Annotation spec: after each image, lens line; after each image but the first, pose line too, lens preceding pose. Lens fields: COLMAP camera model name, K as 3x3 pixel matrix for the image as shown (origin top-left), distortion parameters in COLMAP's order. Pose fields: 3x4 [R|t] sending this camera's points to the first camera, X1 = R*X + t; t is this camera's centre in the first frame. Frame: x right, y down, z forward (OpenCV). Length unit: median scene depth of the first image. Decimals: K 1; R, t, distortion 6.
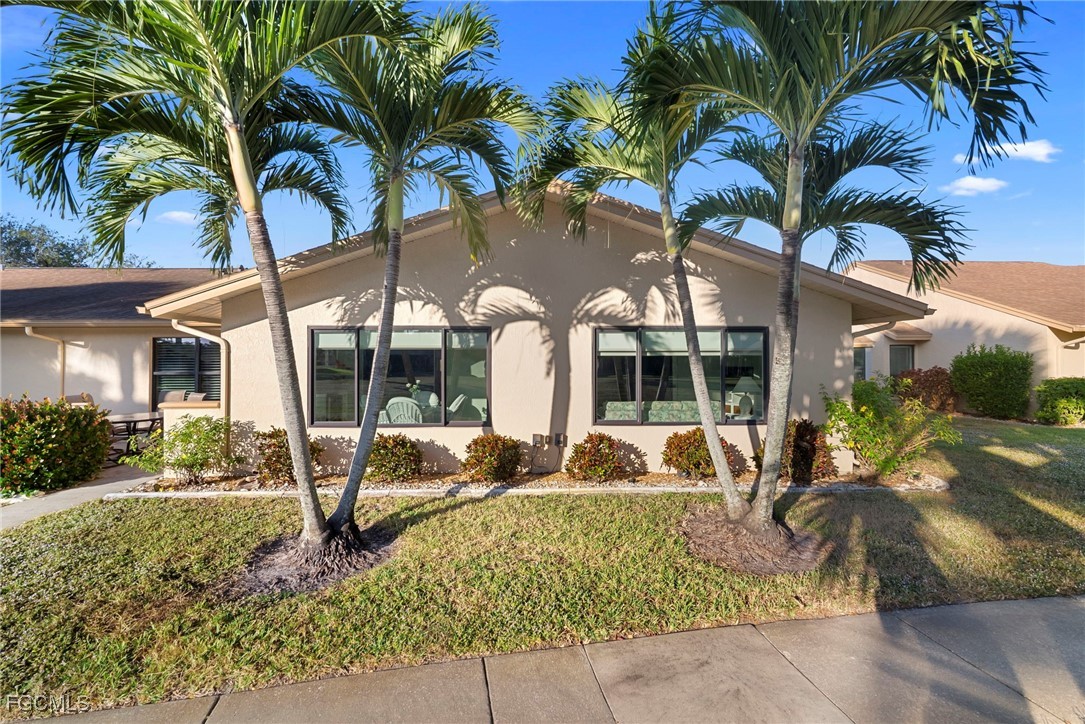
lens RADIAL K [[477.6, 0, 542.2], [0, 477.6, 354.7], [0, 0, 1]] dist [-0.007570, -0.000132]
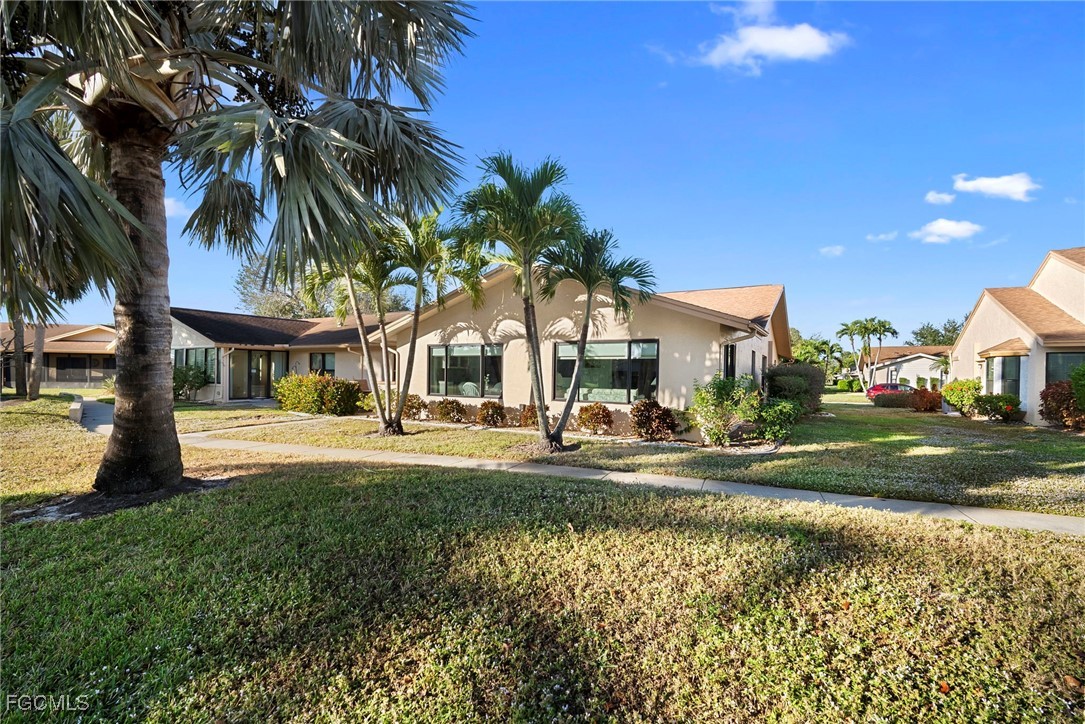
lens RADIAL K [[479.7, 0, 542.5], [0, 479.7, 362.0], [0, 0, 1]] dist [-0.000081, 0.000083]
pose [[0.847763, -0.001517, -0.530374, 0.971994], [-0.008529, 0.999828, -0.016492, 0.041774], [0.530307, 0.018505, 0.847603, -0.447307]]
